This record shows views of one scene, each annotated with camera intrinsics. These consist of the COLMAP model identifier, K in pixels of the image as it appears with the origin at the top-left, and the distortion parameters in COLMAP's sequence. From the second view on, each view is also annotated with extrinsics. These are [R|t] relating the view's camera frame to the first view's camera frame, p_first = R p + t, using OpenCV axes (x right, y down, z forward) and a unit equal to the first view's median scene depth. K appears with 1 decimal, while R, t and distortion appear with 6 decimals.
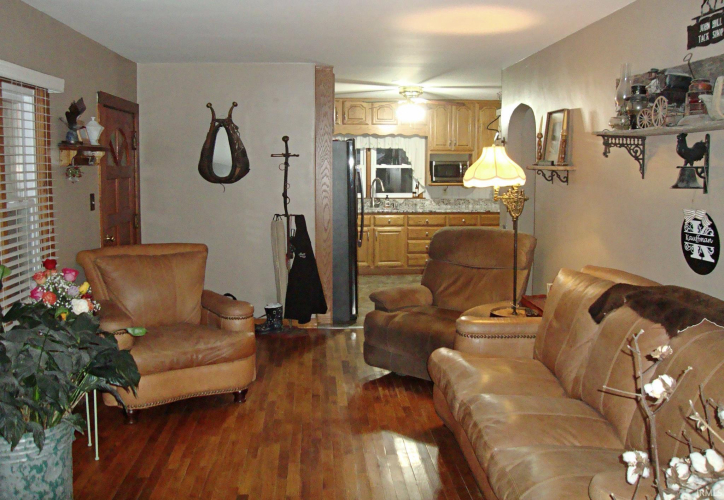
lens RADIAL K [[770.7, 0, 360.8], [0, 770.7, 246.3], [0, 0, 1]] dist [-0.019978, 0.000000]
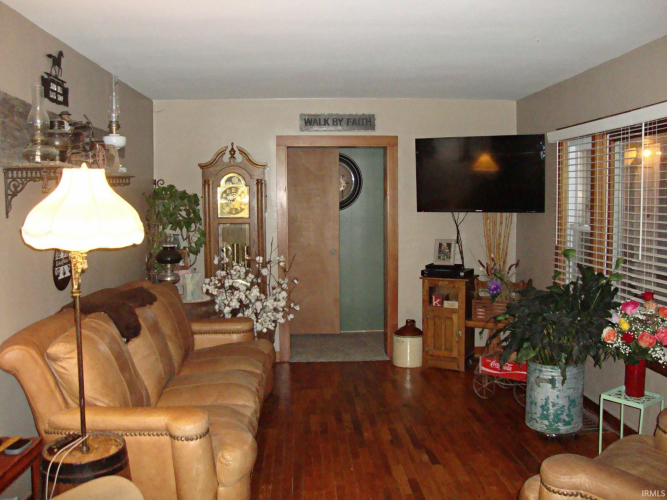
lens RADIAL K [[616.0, 0, 334.5], [0, 616.0, 255.3], [0, 0, 1]] dist [-0.117050, 0.000000]
pose [[-0.999800, 0.002719, 0.019814, -0.008770], [0.006558, 0.980512, 0.196350, -0.201484], [-0.018894, 0.196440, -0.980334, 1.904789]]
